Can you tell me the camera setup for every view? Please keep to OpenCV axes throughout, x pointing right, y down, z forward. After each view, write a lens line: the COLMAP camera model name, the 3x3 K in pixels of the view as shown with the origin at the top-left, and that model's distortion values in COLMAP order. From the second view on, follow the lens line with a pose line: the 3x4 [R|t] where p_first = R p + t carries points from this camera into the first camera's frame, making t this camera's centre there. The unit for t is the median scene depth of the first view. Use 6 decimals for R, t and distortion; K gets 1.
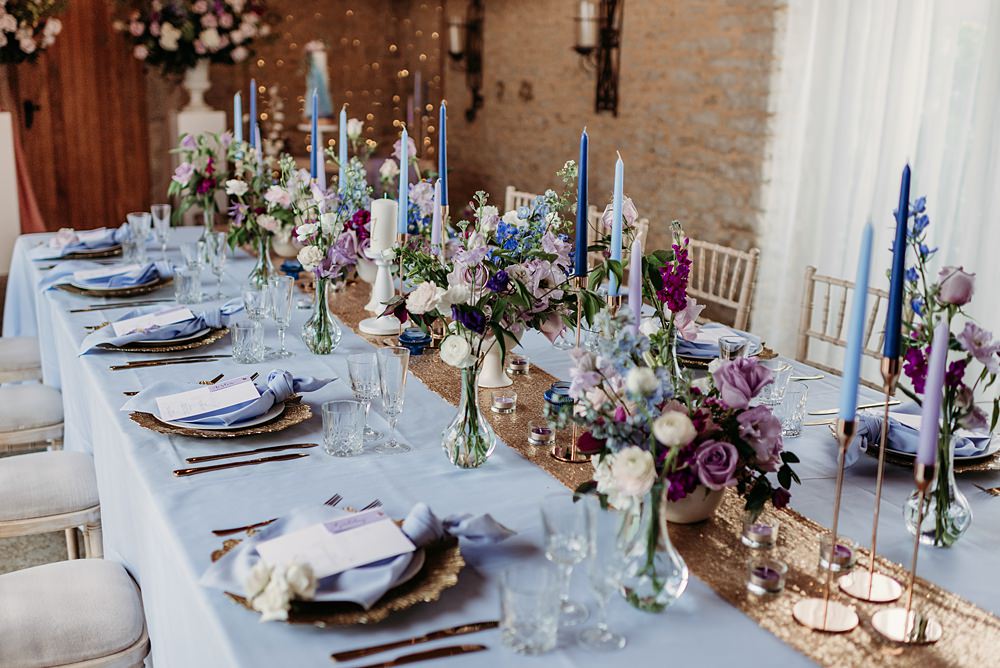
lens RADIAL K [[1087.4, 0, 500.0], [0, 1087.4, 334.0], [0, 0, 1]] dist [-0.018174, -0.004040]
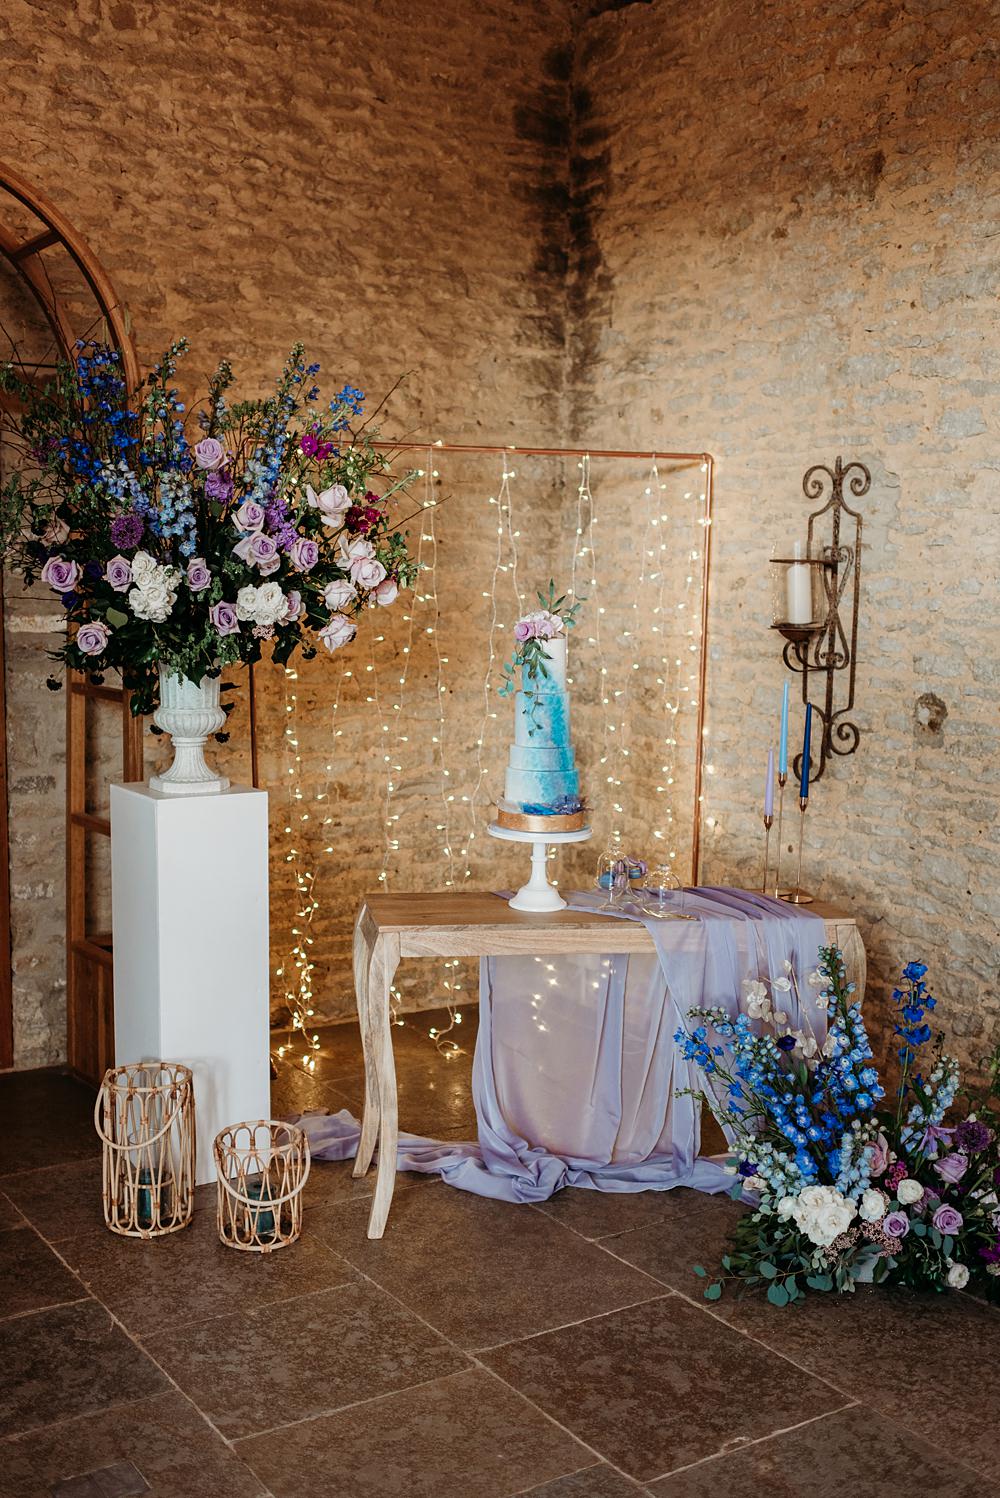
lens RADIAL K [[1582.7, 0, 498.9], [0, 1582.7, 772.9], [0, 0, 1]] dist [-0.007730, 0.011336]
pose [[0.992634, -0.022123, 0.119117, -0.645605], [0.037034, 0.991533, -0.124463, -0.373394], [-0.115355, 0.127957, 0.985048, 1.205165]]
